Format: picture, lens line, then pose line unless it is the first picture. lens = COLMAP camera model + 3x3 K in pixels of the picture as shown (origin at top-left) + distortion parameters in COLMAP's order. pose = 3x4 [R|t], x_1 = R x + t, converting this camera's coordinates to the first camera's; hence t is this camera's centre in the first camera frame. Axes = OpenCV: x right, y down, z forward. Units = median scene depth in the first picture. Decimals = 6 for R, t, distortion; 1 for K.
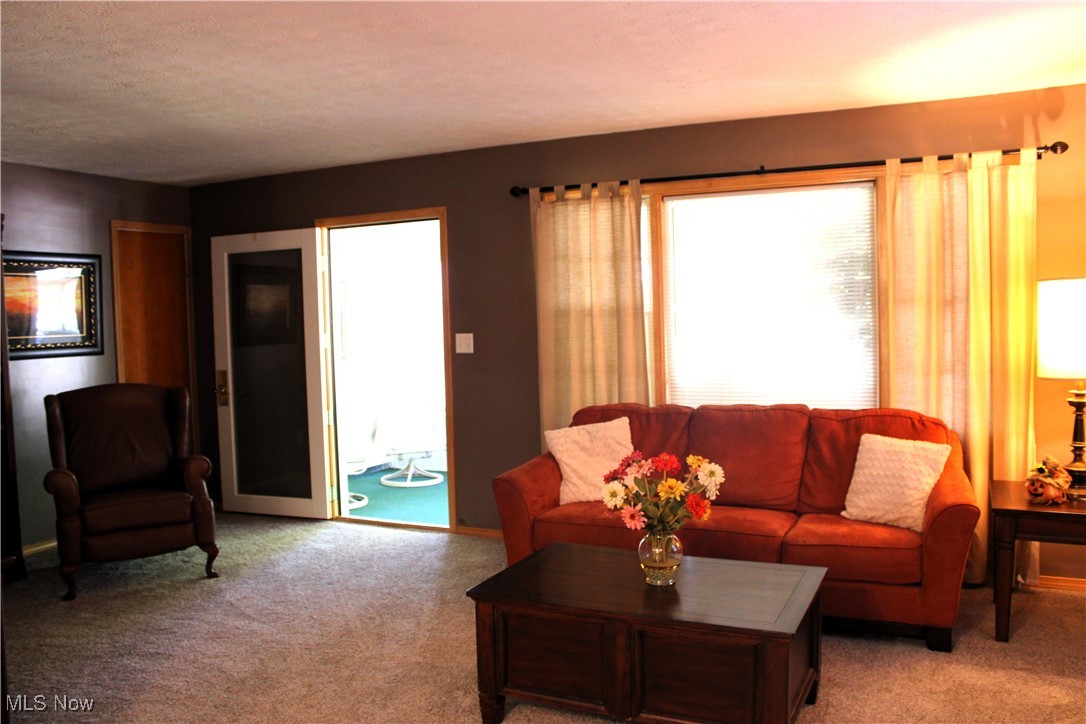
lens RADIAL K [[899.1, 0, 541.5], [0, 899.1, 356.8], [0, 0, 1]] dist [-0.156519, 0.136750]
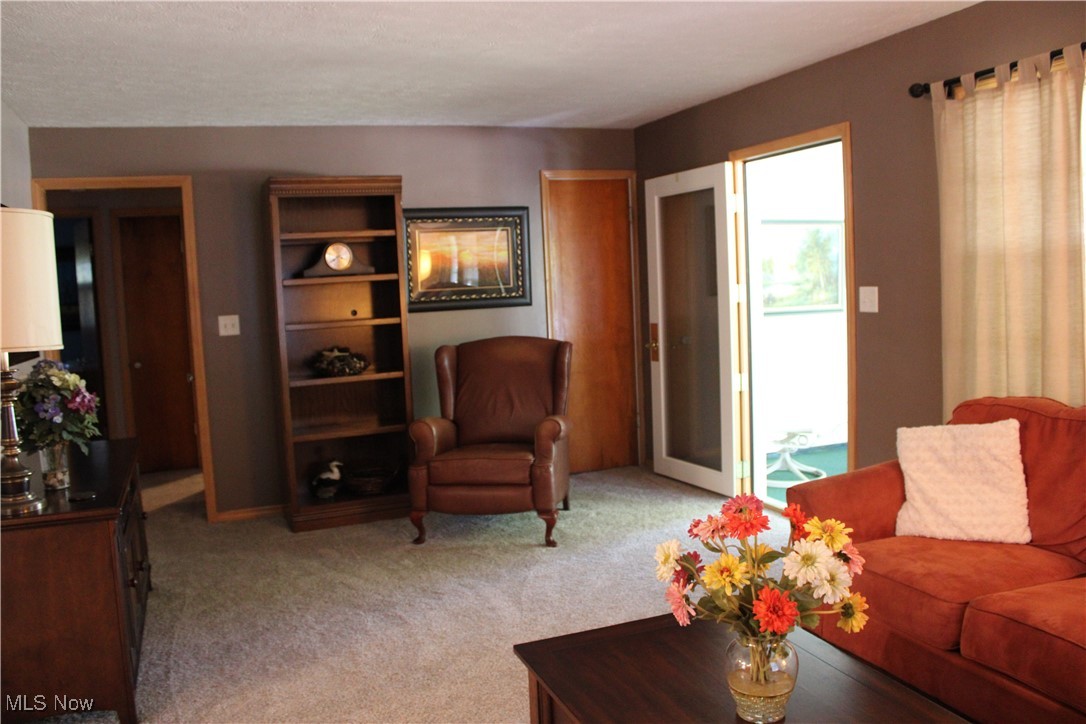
lens RADIAL K [[899.1, 0, 548.0], [0, 899.1, 357.8], [0, 0, 1]] dist [-0.156519, 0.136750]
pose [[0.730243, 0.053902, -0.681058, 0.258229], [-0.007526, 0.997457, 0.070873, -0.018502], [0.683146, -0.046629, 0.728792, 0.292501]]
